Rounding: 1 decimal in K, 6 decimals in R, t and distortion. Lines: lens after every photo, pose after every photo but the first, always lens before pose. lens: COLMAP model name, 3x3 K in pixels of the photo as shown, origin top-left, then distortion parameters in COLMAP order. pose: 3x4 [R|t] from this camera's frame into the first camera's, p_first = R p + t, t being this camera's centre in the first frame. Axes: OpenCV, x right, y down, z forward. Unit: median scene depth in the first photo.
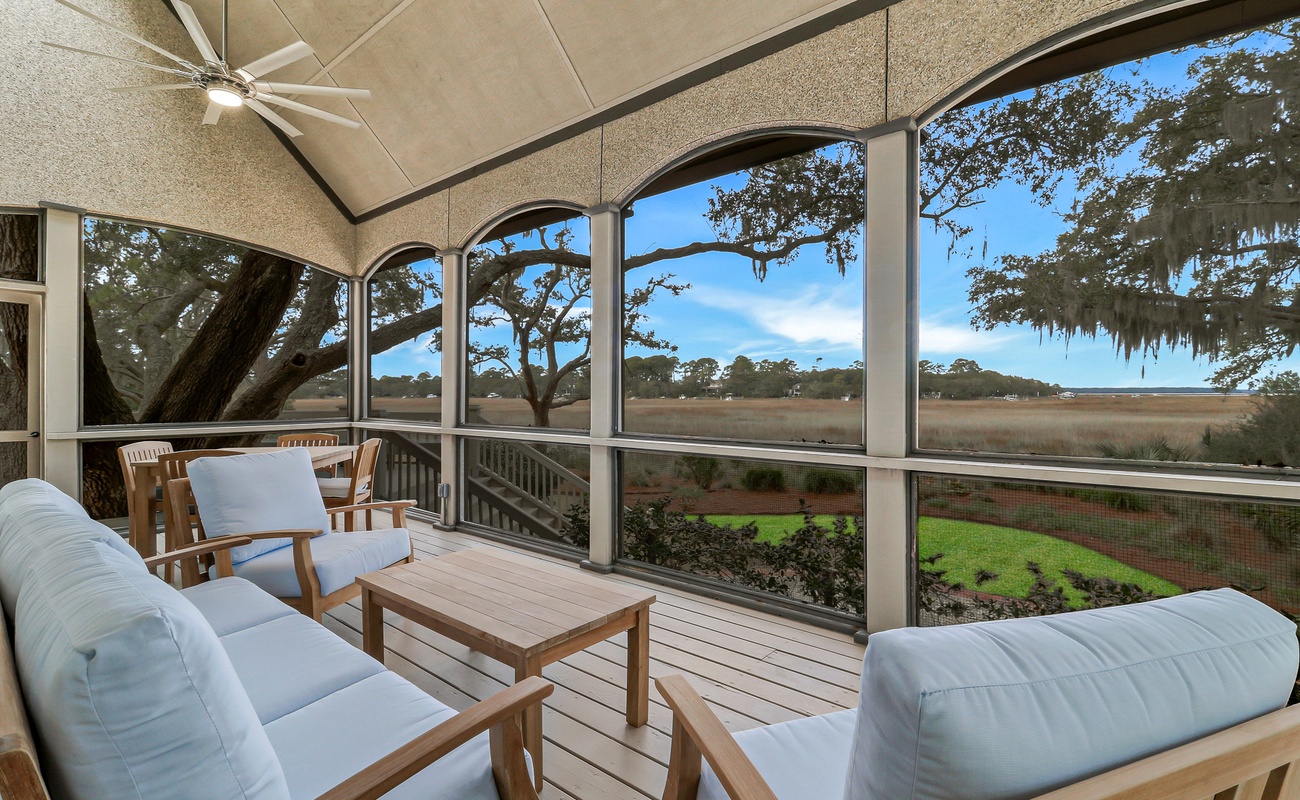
lens RADIAL K [[600.7, 0, 664.0], [0, 600.7, 396.7], [0, 0, 1]] dist [0.002473, -0.009739]
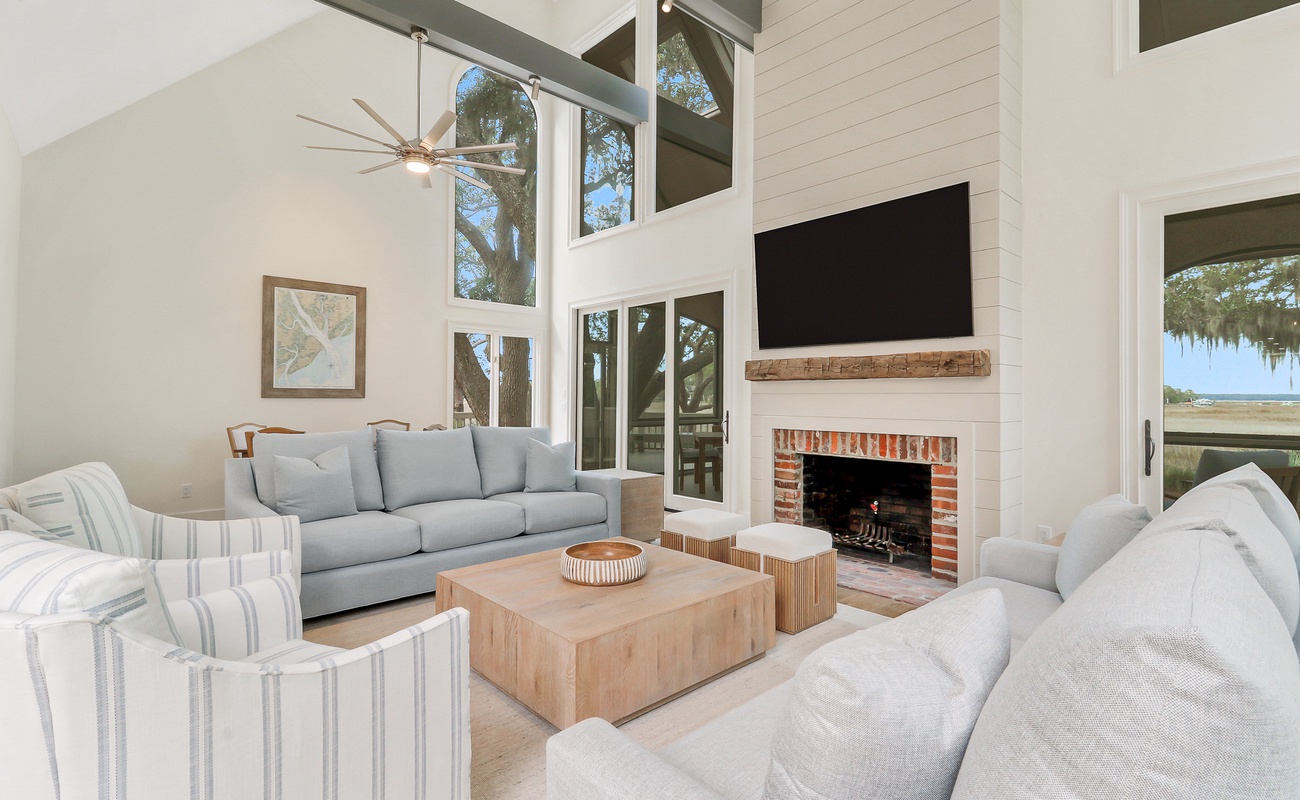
lens RADIAL K [[611.8, 0, 649.4], [0, 611.8, 391.8], [0, 0, 1]] dist [0.003143, -0.008402]
pose [[0.989637, 0.003851, -0.143539, -0.146705], [-0.006059, 0.999870, -0.014950, 0.000628], [0.143463, 0.015665, 0.989532, -0.201799]]
